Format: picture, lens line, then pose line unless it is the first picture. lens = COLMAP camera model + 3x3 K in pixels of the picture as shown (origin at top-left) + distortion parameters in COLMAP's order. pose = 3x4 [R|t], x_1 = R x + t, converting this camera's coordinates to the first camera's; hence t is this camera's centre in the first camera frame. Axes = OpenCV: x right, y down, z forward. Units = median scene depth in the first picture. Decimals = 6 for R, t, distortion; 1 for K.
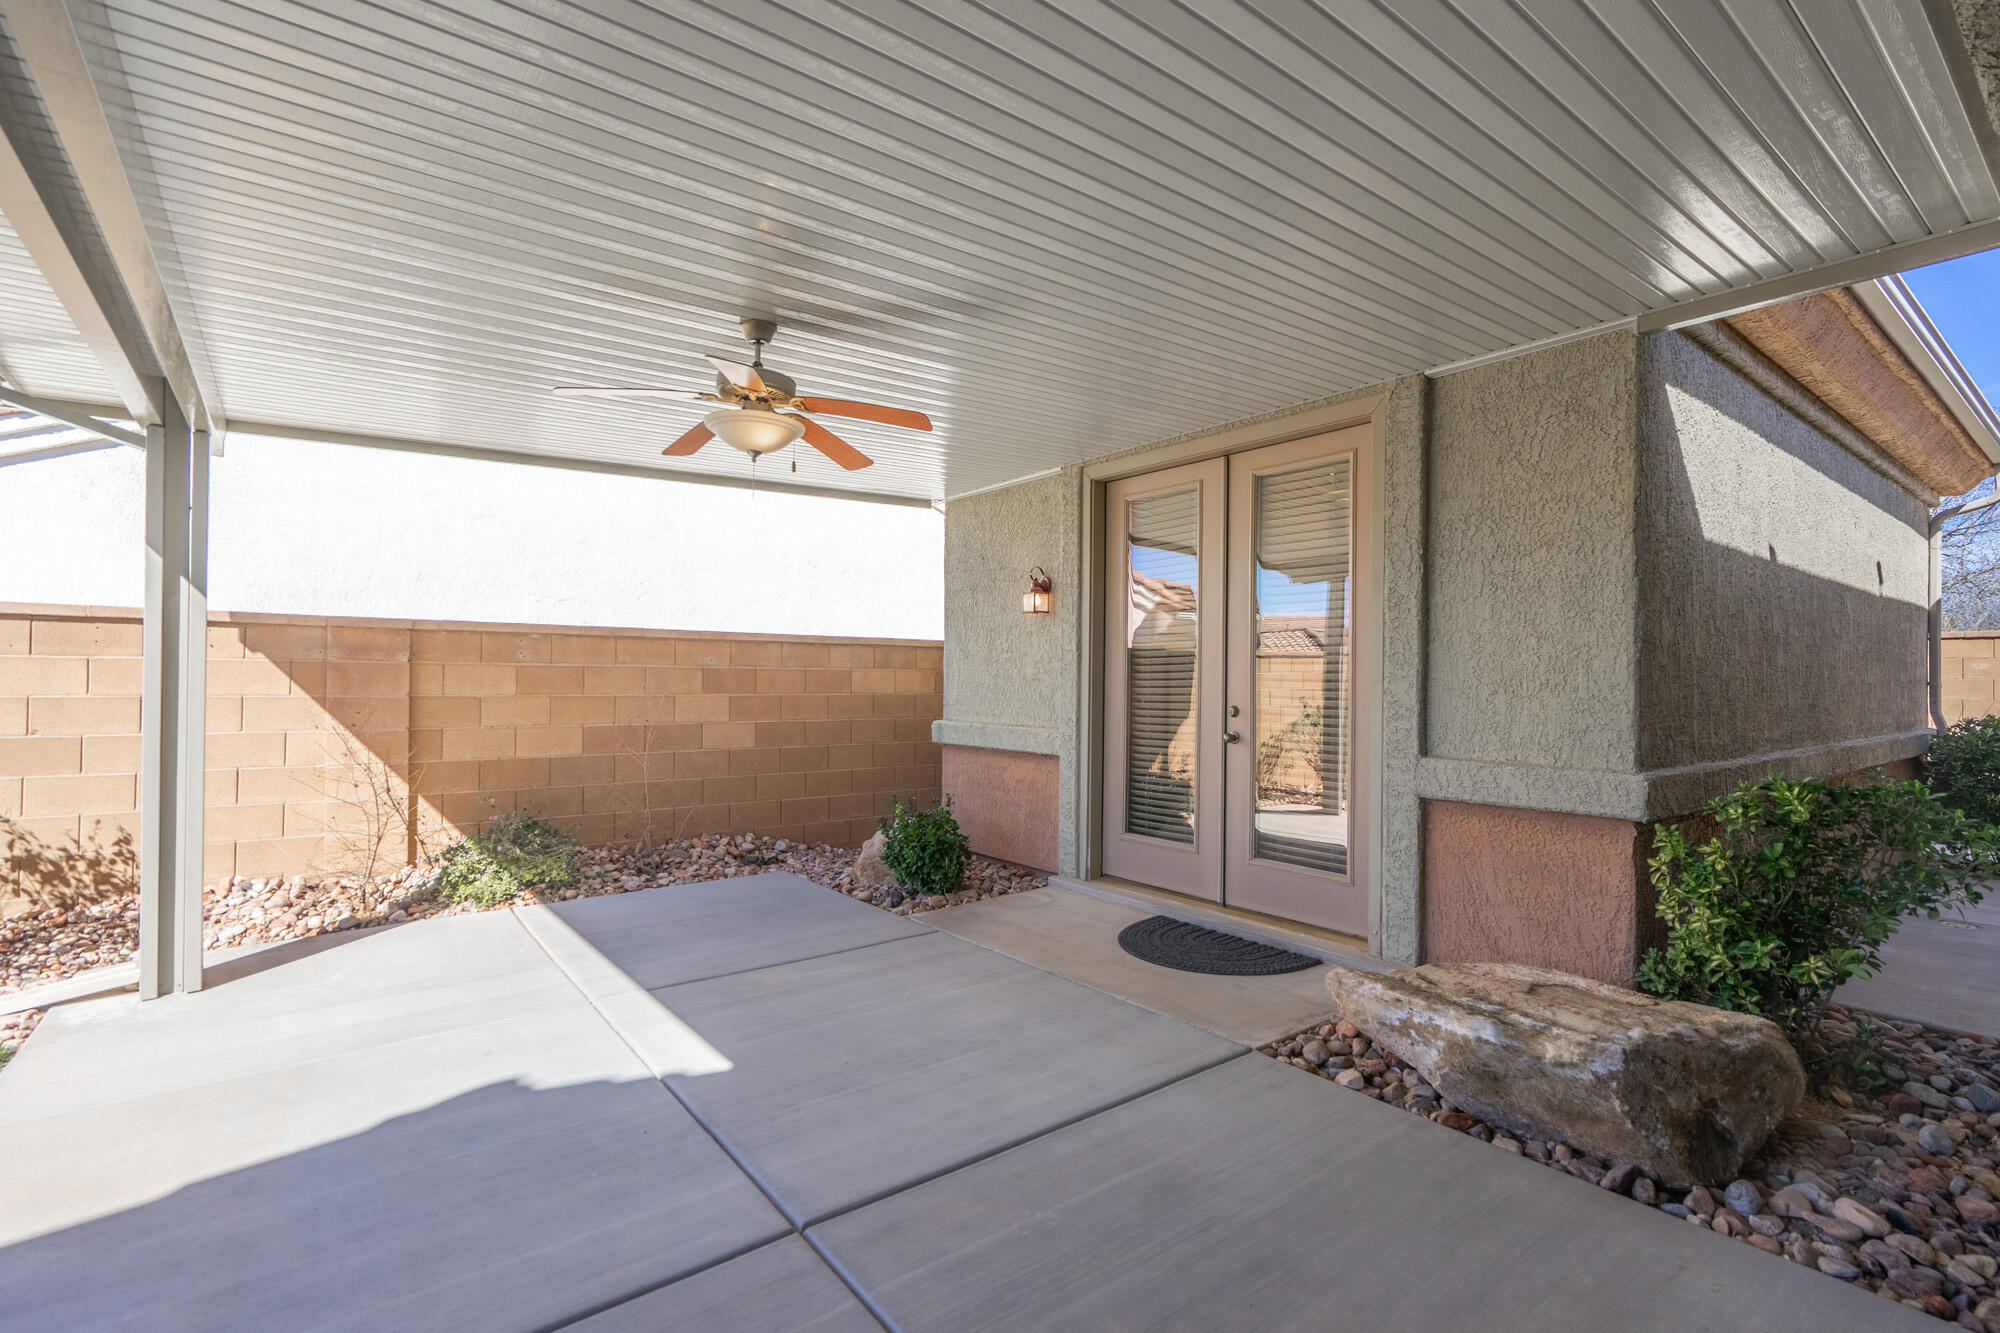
lens RADIAL K [[924.9, 0, 993.5], [0, 924.9, 672.2], [0, 0, 1]] dist [-0.003863, 0.001663]
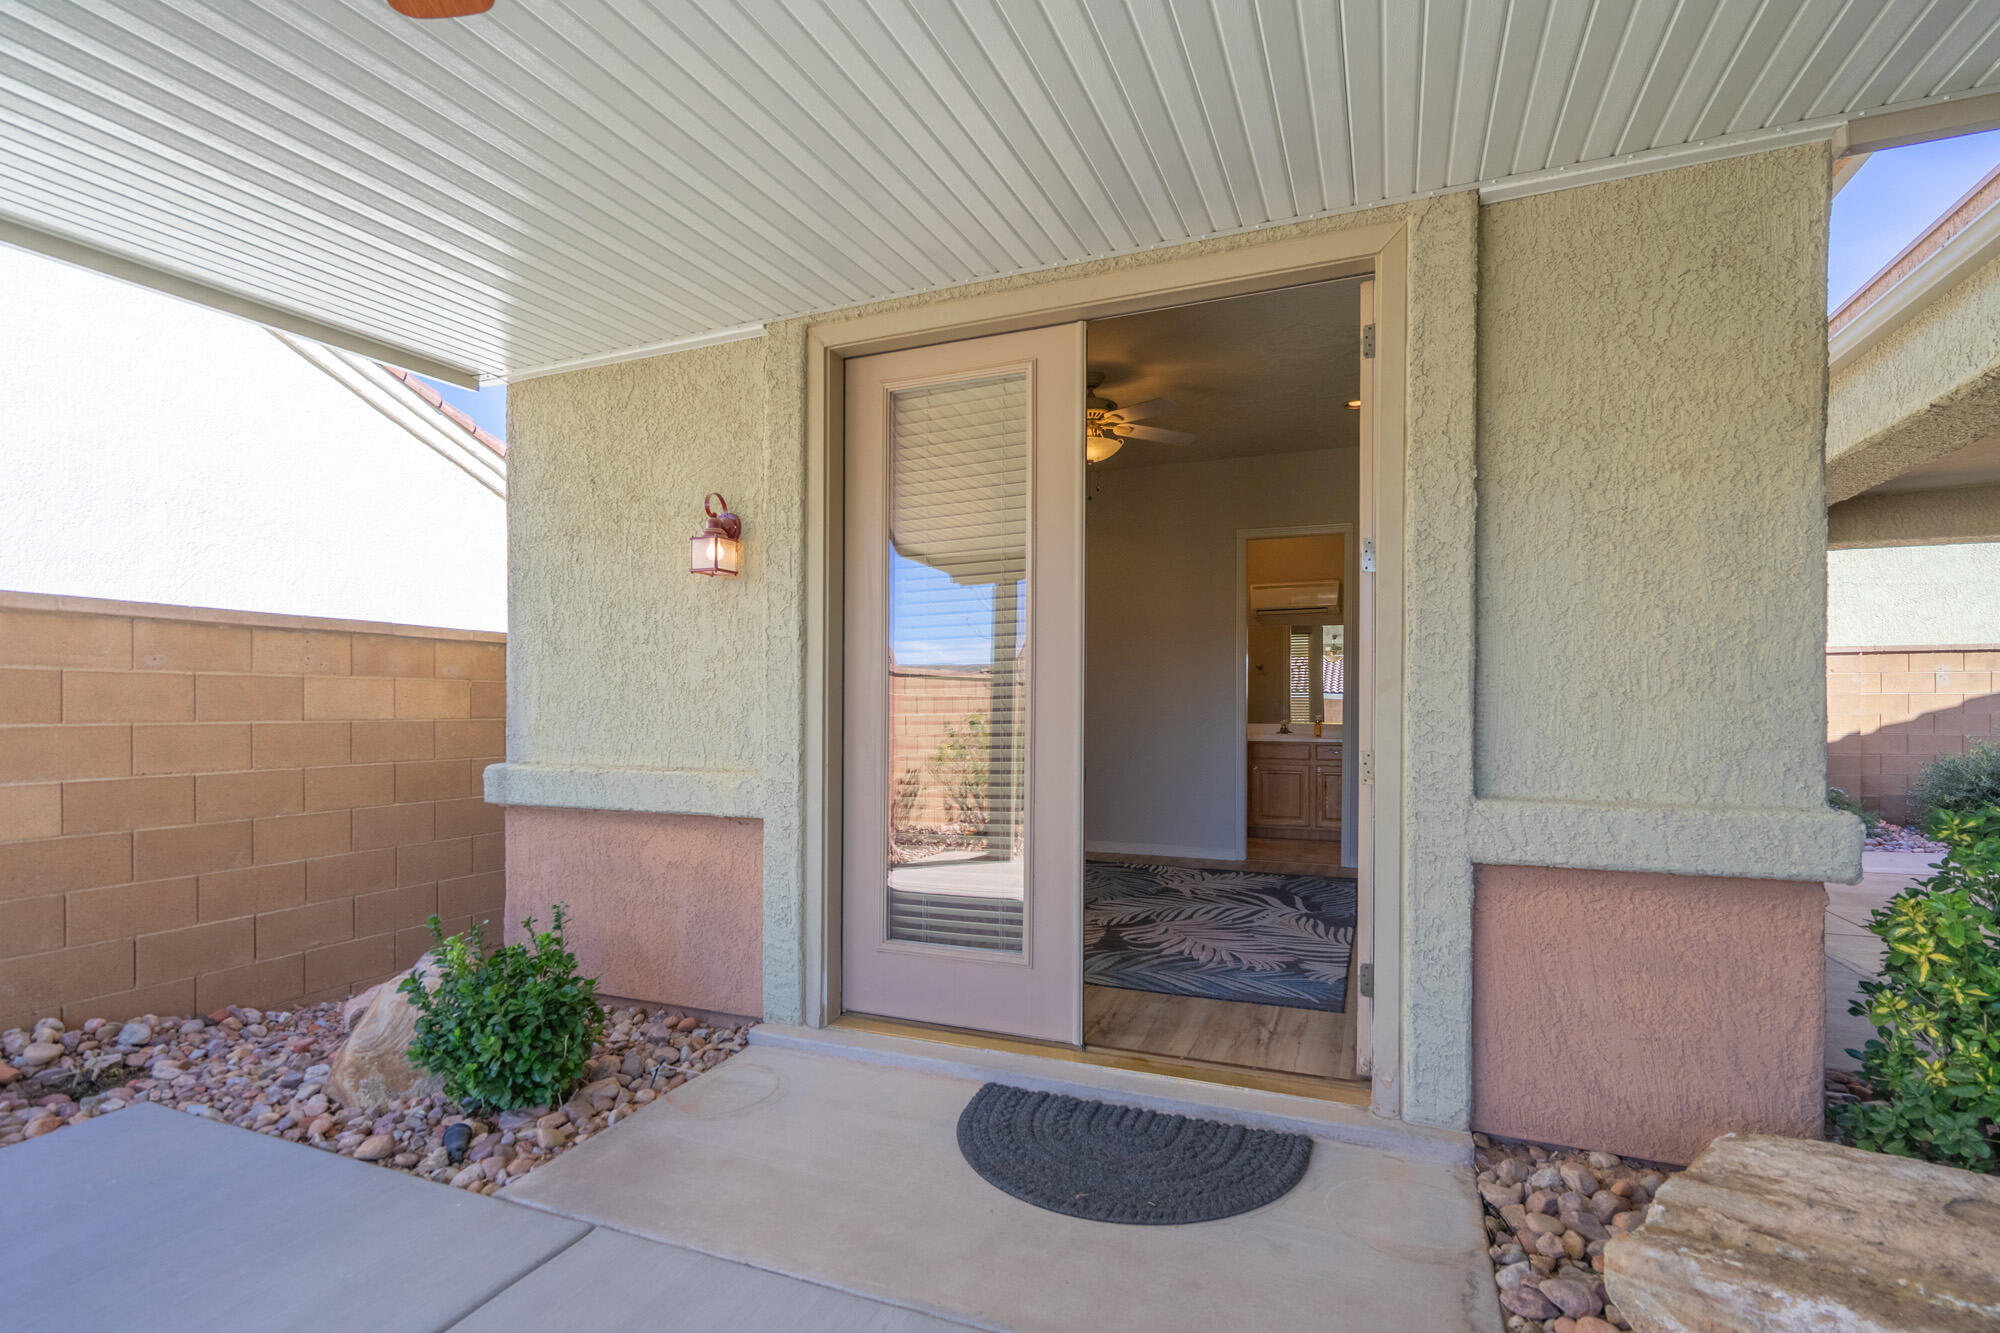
lens RADIAL K [[924.9, 0, 983.5], [0, 924.9, 716.4], [0, 0, 1]] dist [-0.003863, 0.001663]
pose [[0.867502, -0.006824, 0.497387, -0.100629], [0.000942, 0.999927, 0.012076, 0.019156], [-0.497433, -0.010007, 0.867445, 0.434008]]
